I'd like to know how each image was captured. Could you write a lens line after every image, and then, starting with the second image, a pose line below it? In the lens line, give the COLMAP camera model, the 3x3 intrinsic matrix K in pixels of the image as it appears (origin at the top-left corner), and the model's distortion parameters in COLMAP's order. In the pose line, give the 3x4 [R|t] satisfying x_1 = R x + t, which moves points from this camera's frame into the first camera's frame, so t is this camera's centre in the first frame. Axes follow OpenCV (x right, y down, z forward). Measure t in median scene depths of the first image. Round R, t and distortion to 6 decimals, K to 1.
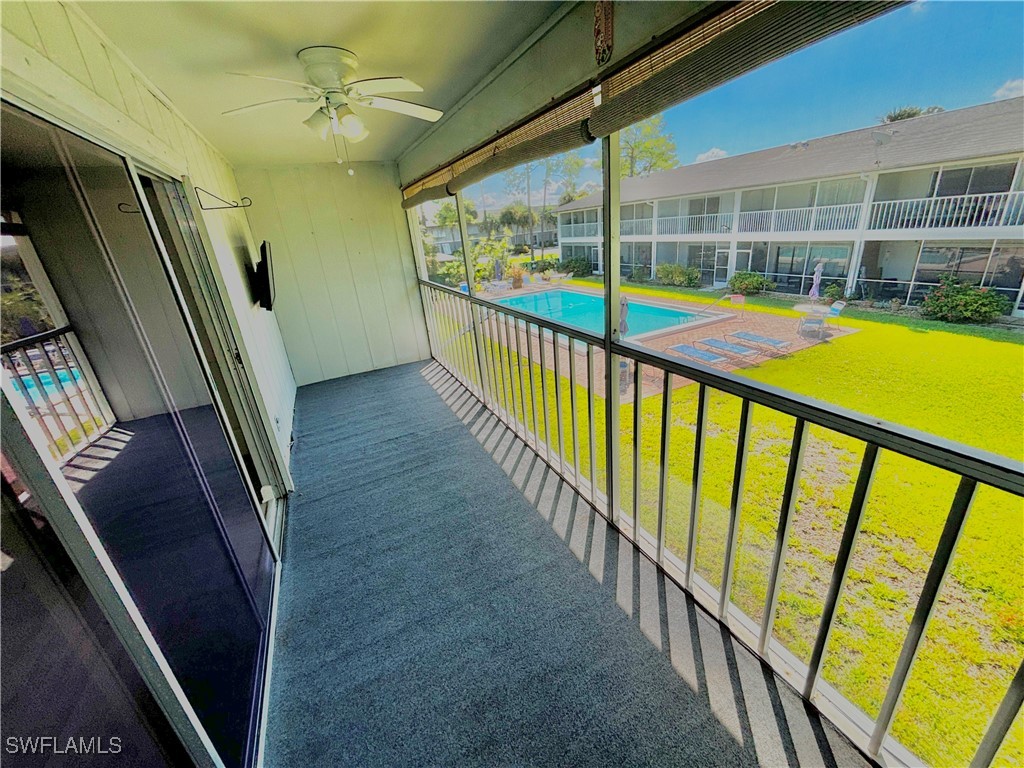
lens RADIAL K [[412.4, 0, 511.1], [0, 412.4, 384.4], [0, 0, 1]] dist [0.002456, -0.000973]
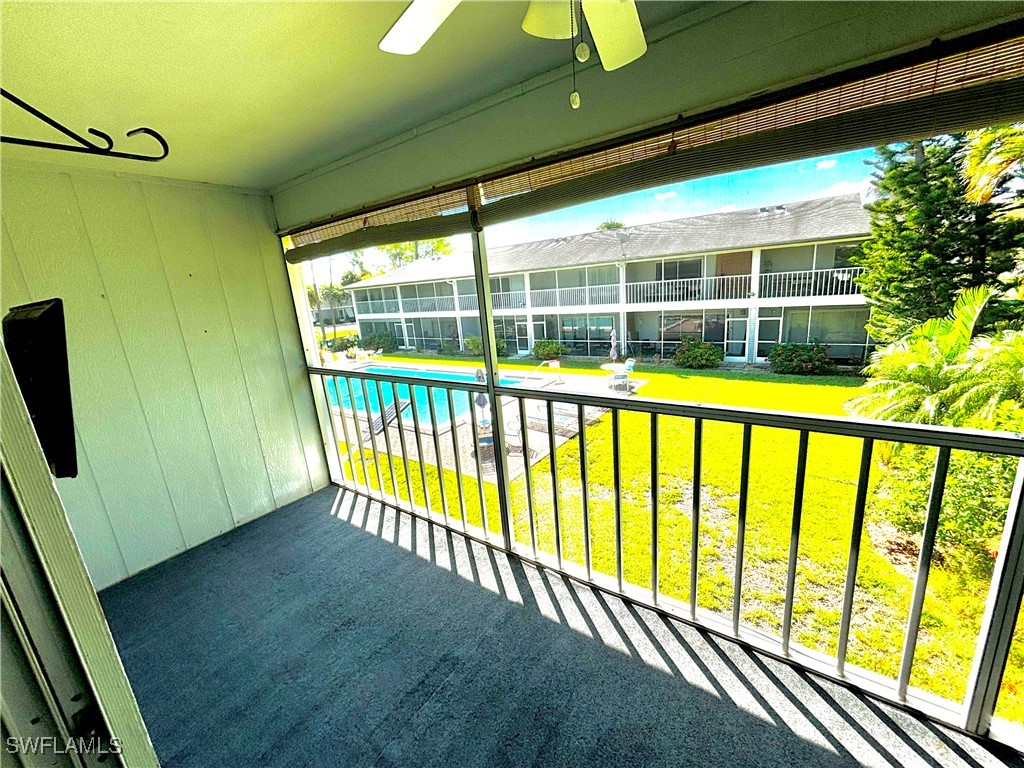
lens RADIAL K [[412.4, 0, 506.9], [0, 412.4, 384.5], [0, 0, 1]] dist [0.002456, -0.000973]
pose [[0.879092, -0.094649, 0.467161, -0.082907], [0.174081, 0.976138, -0.129810, -0.029371], [-0.443727, 0.195439, 0.874591, 0.097389]]
